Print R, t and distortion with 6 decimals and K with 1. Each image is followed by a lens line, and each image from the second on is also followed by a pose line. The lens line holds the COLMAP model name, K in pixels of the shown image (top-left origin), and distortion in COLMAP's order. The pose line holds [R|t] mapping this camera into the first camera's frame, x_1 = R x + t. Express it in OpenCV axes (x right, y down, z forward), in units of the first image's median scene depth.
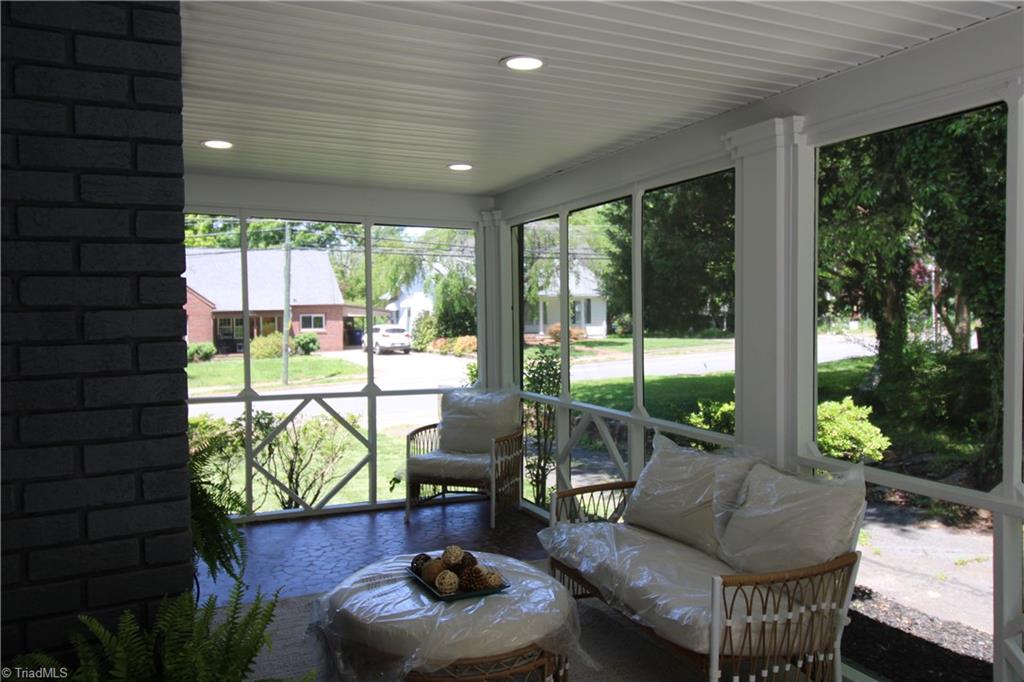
lens RADIAL K [[783.9, 0, 515.5], [0, 783.9, 320.3], [0, 0, 1]] dist [0.004440, 0.001022]
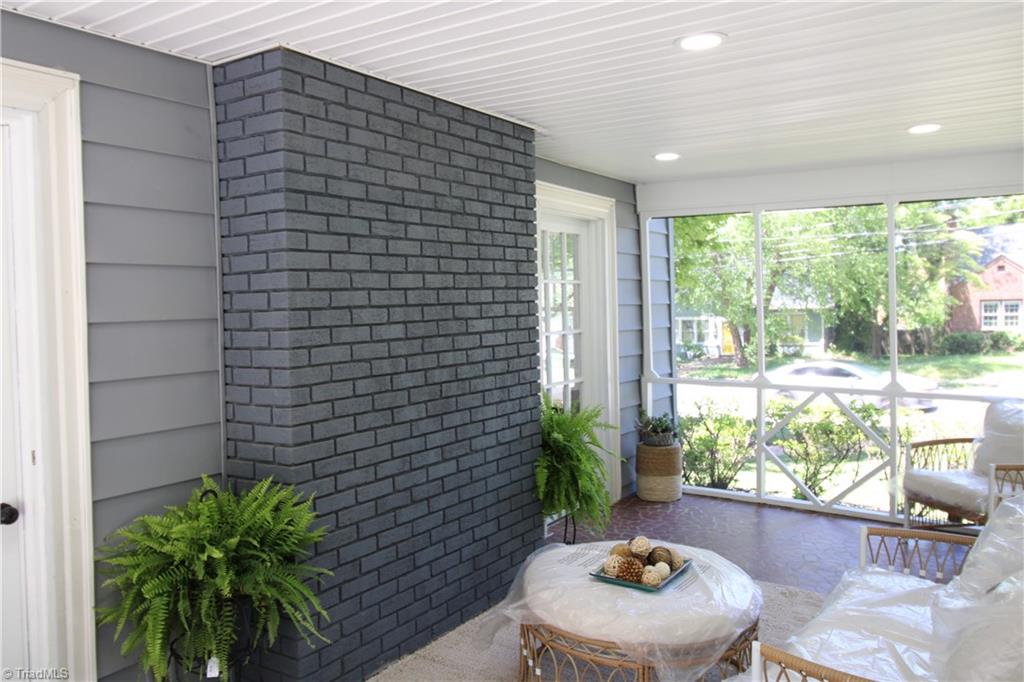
lens RADIAL K [[783.9, 0, 515.5], [0, 783.9, 320.3], [0, 0, 1]] dist [0.004440, 0.001022]
pose [[0.503407, 0.014044, -0.863935, 0.393186], [-0.005999, 0.999901, 0.012759, 0.000168], [0.864029, -0.001240, 0.503441, 0.174247]]
